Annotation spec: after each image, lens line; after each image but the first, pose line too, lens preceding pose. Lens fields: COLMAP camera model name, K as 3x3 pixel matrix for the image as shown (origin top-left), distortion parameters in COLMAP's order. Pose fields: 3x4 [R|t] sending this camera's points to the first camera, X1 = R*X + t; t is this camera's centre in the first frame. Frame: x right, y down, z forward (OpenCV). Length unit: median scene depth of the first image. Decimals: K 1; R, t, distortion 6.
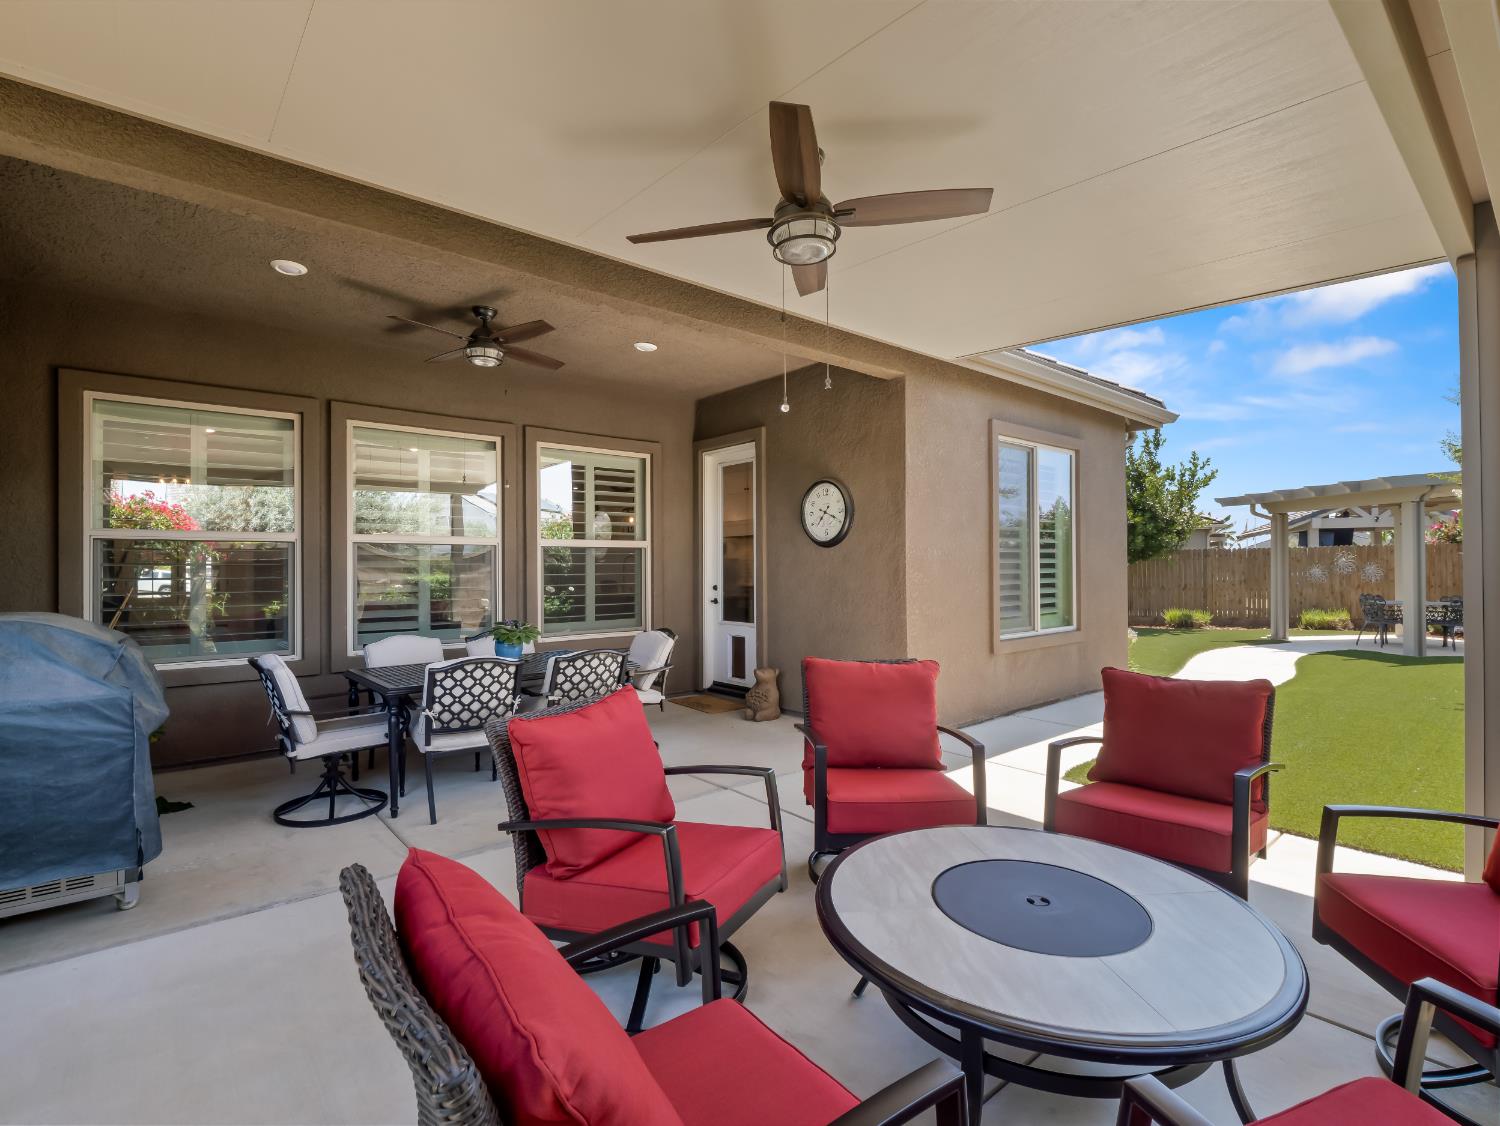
lens RADIAL K [[724.6, 0, 746.3], [0, 724.6, 566.9], [0, 0, 1]] dist [-0.002075, -0.015577]
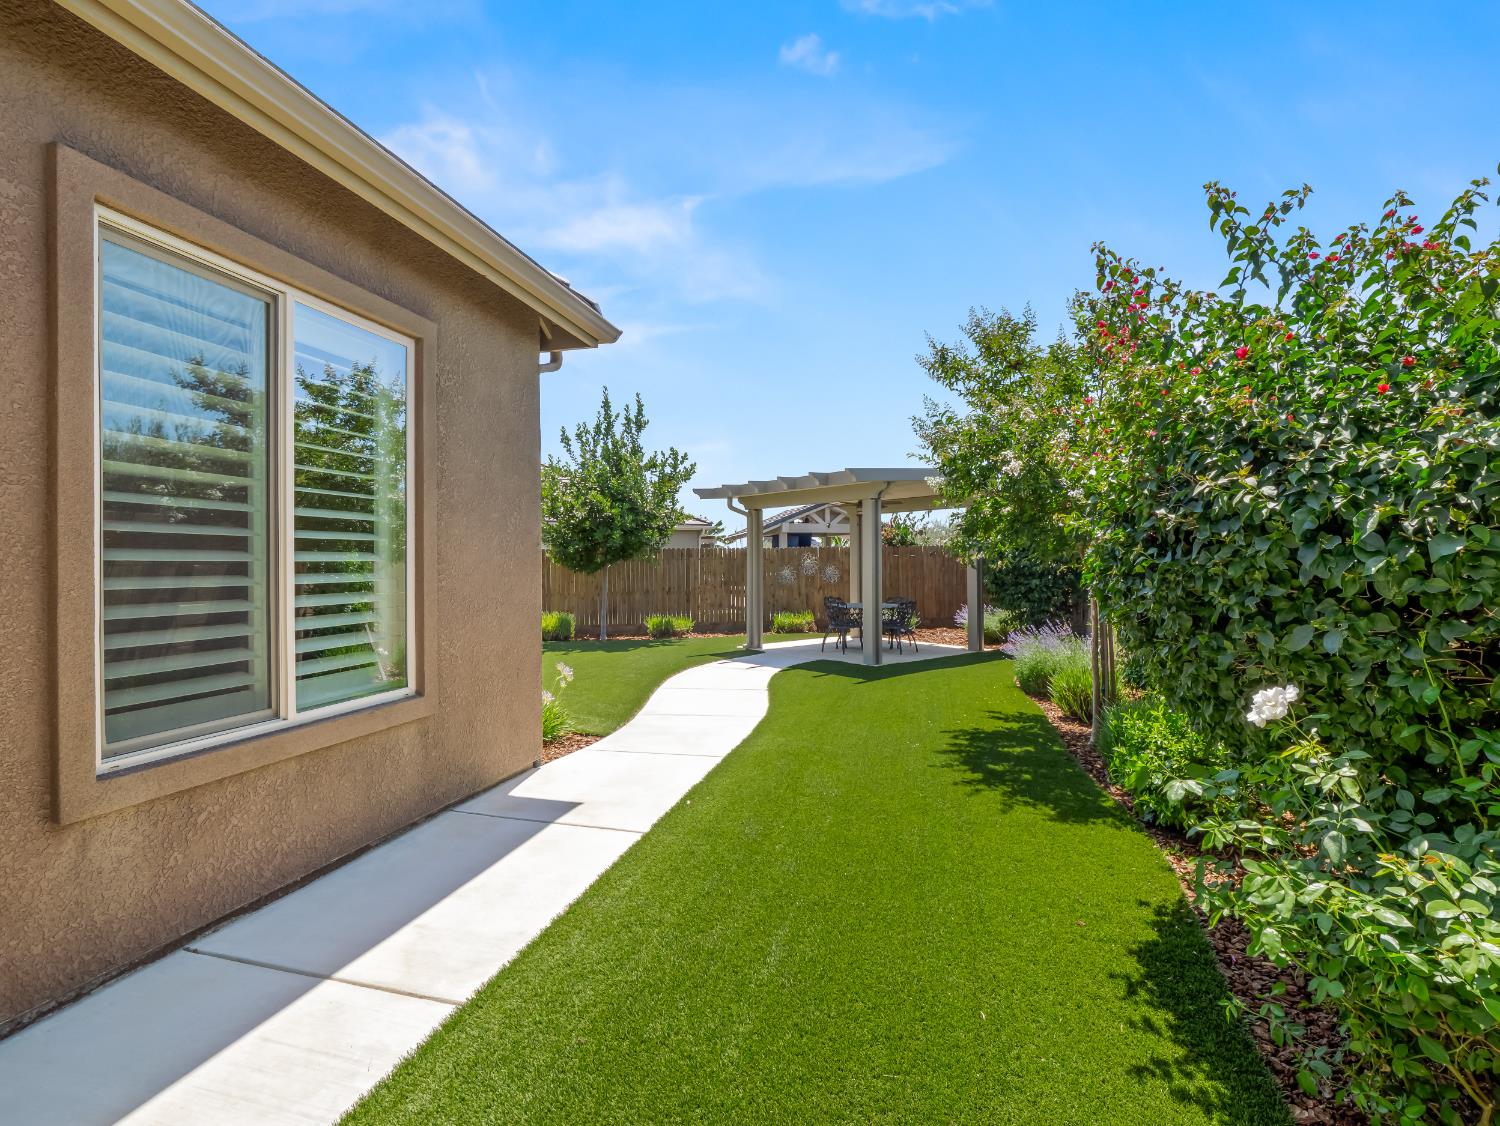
lens RADIAL K [[724.6, 0, 746.3], [0, 724.6, 566.9], [0, 0, 1]] dist [-0.002075, -0.015577]
pose [[0.814379, 0.001452, 0.580331, 0.183058], [-0.001440, 0.999999, -0.000482, -0.000950], [-0.580331, -0.000444, 0.814381, 0.237915]]
